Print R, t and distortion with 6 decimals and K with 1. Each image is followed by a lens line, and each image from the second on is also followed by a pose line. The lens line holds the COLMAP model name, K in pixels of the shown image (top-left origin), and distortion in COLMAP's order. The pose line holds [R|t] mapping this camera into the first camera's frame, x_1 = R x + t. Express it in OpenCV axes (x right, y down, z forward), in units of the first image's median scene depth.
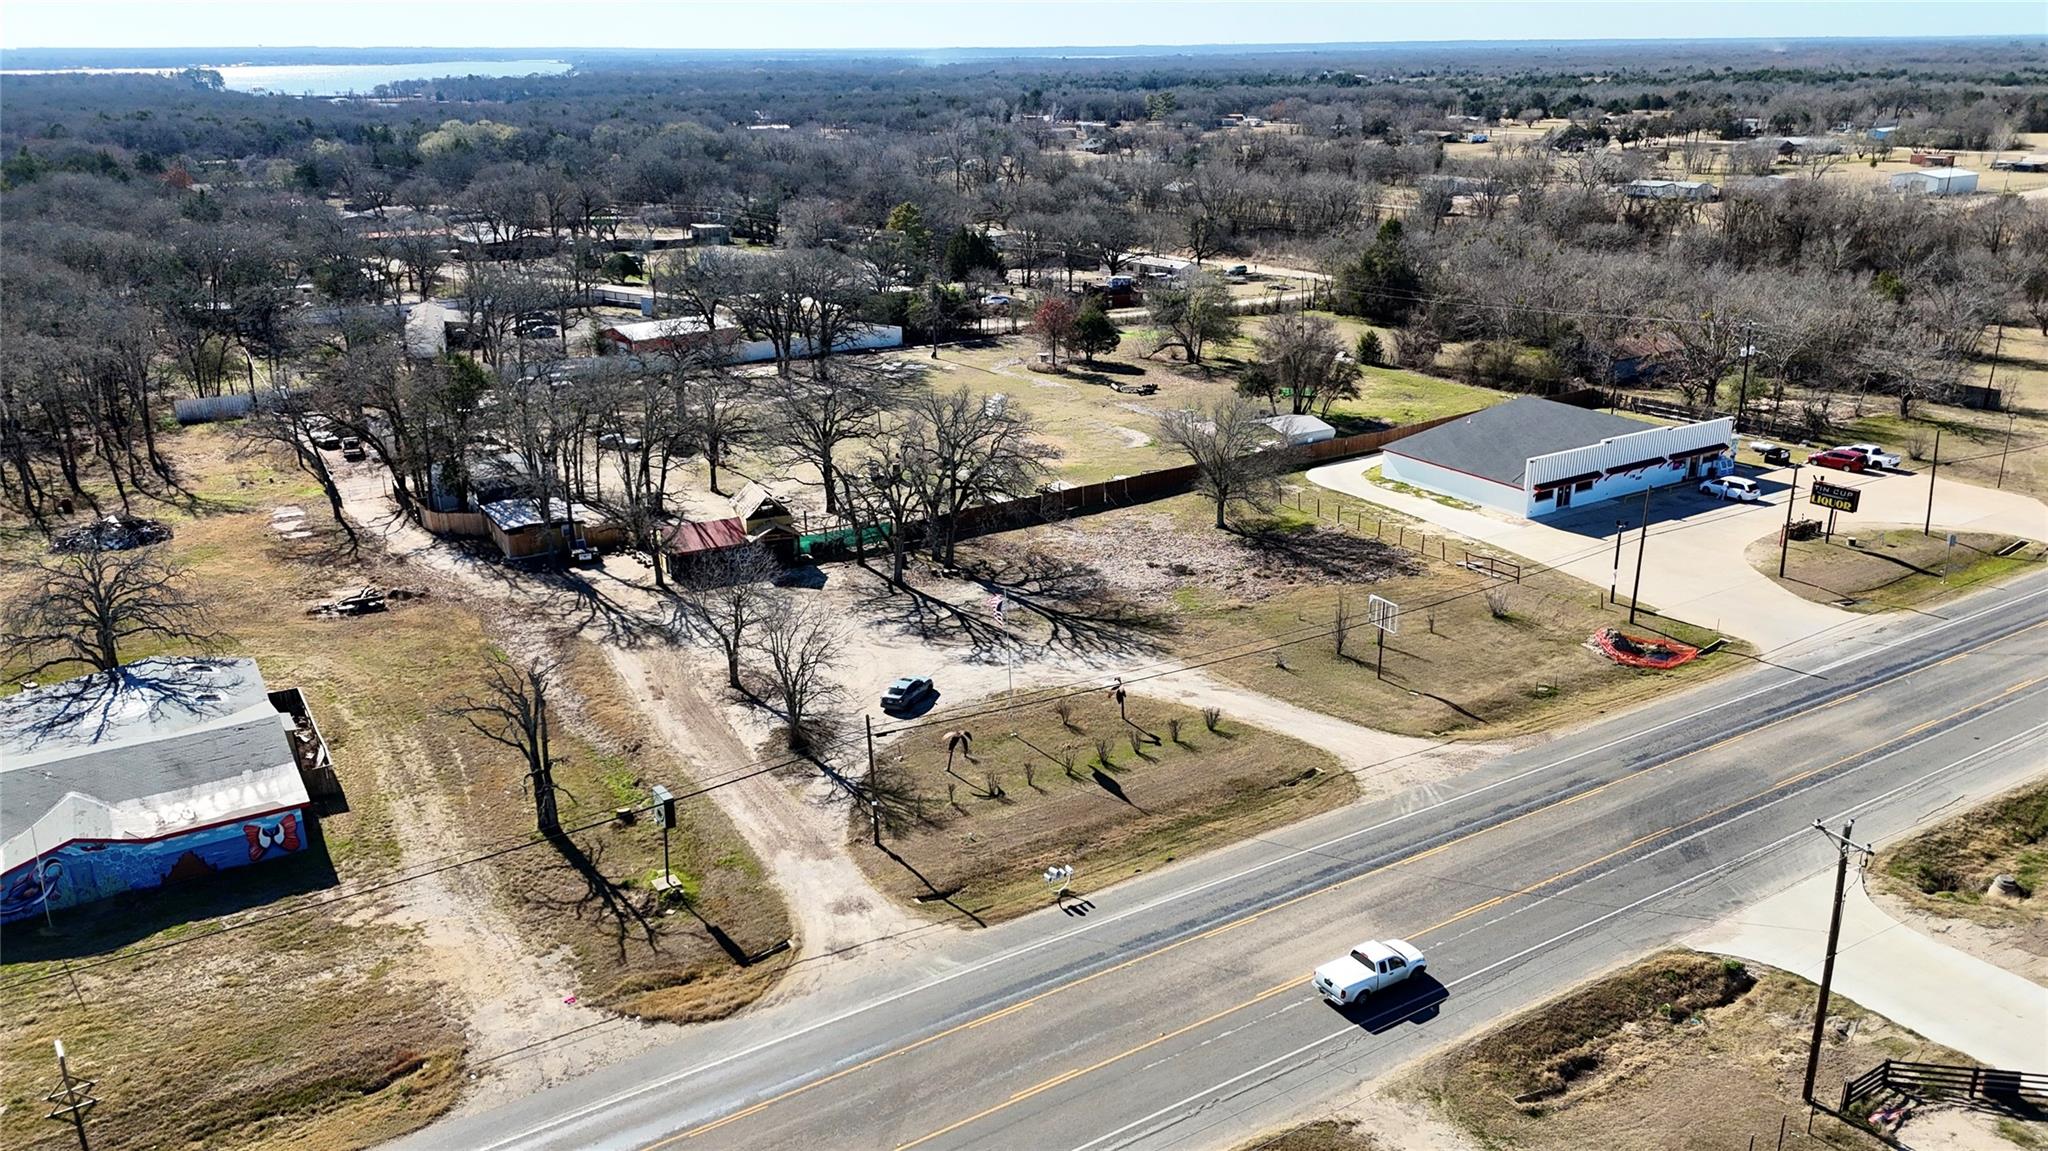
lens RADIAL K [[1501.1, 0, 1006.9], [0, 1501.1, 577.8], [0, 0, 1]] dist [0.091106, -0.084857]
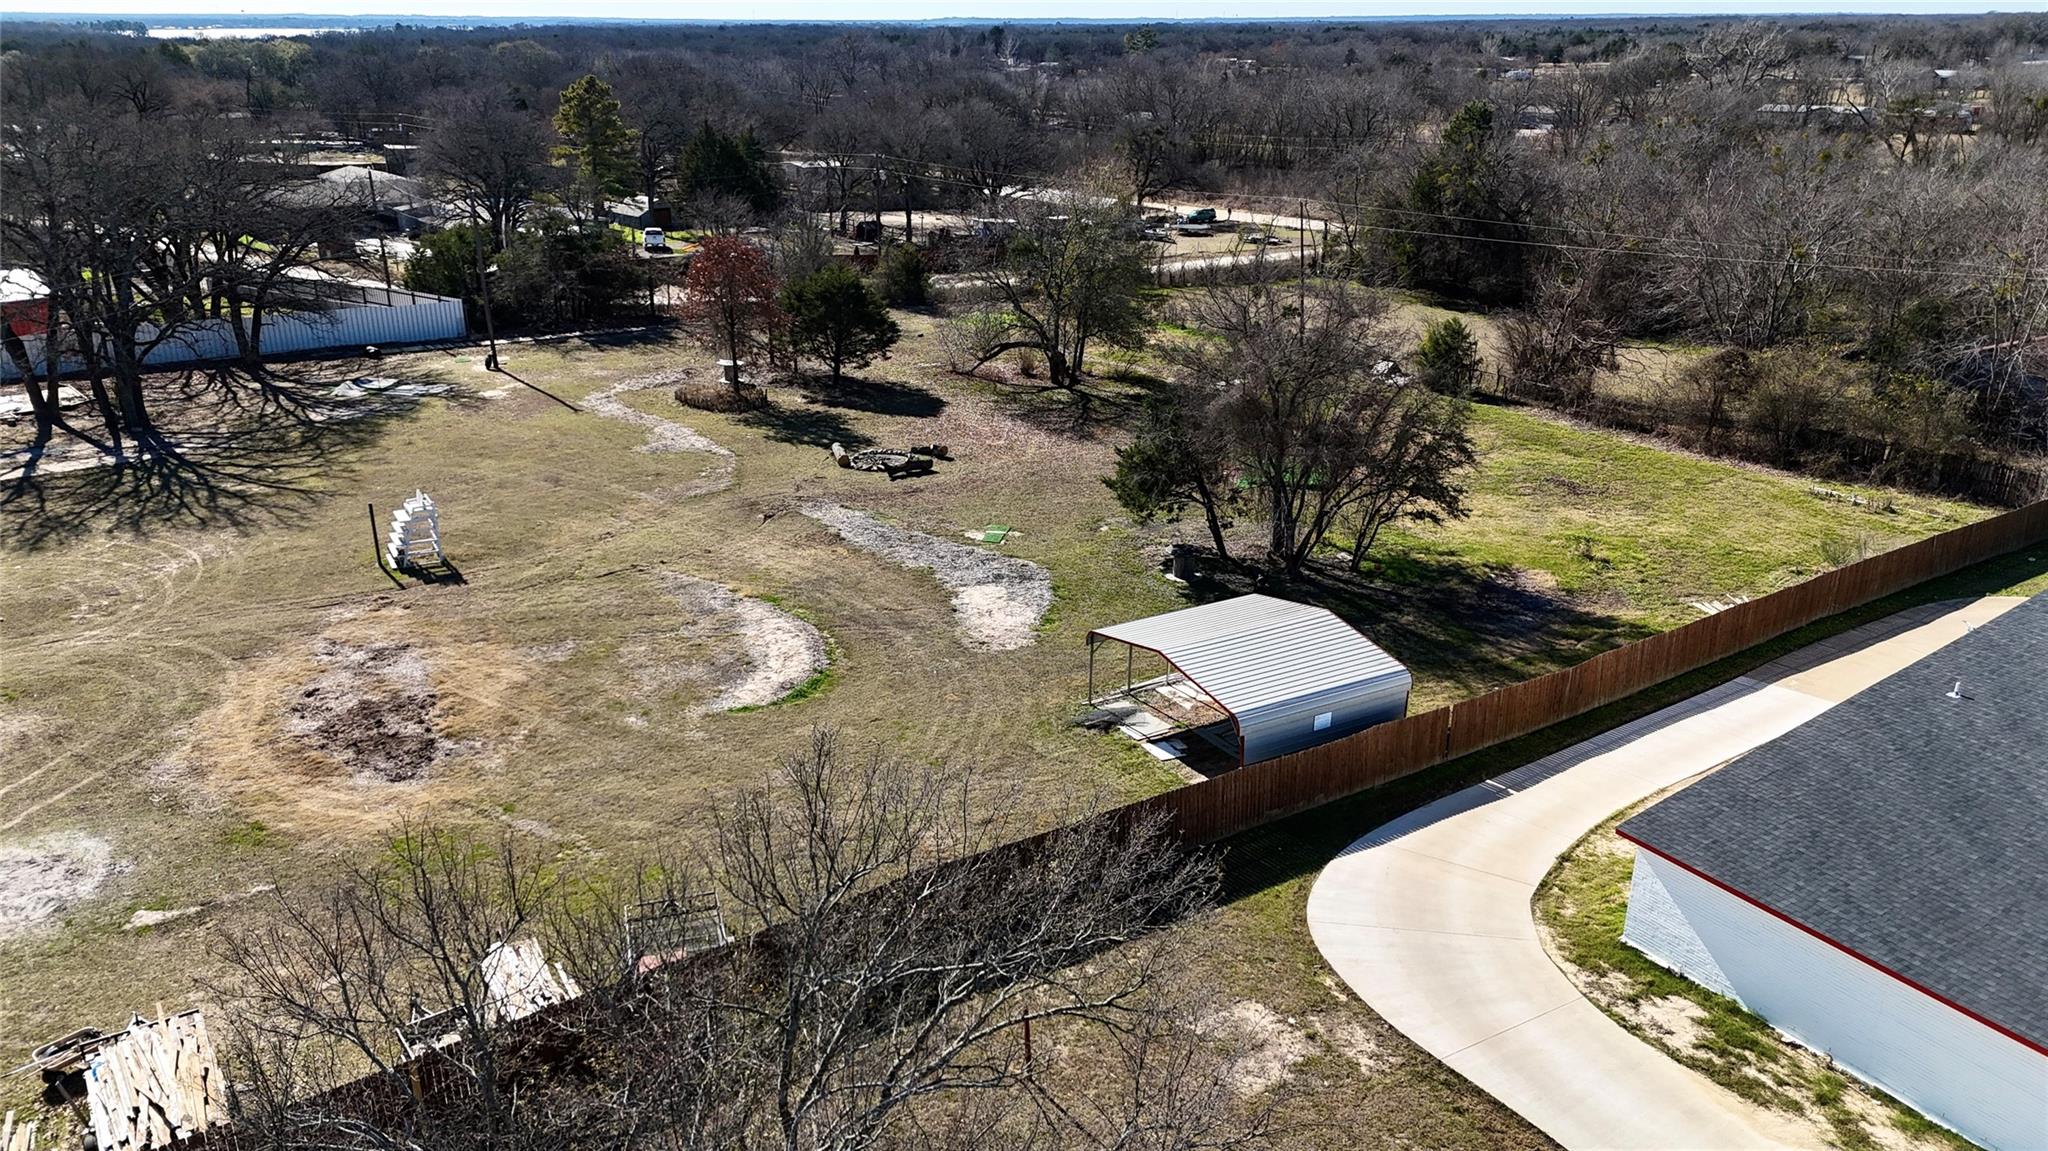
lens RADIAL K [[1501.1, 0, 1006.9], [0, 1501.1, 577.8], [0, 0, 1]] dist [0.091106, -0.084857]
pose [[0.999973, 0.007132, 0.001682, 0.107869], [-0.007157, 0.999865, 0.014799, -0.091749], [-0.001576, -0.014811, 0.999889, 0.547862]]
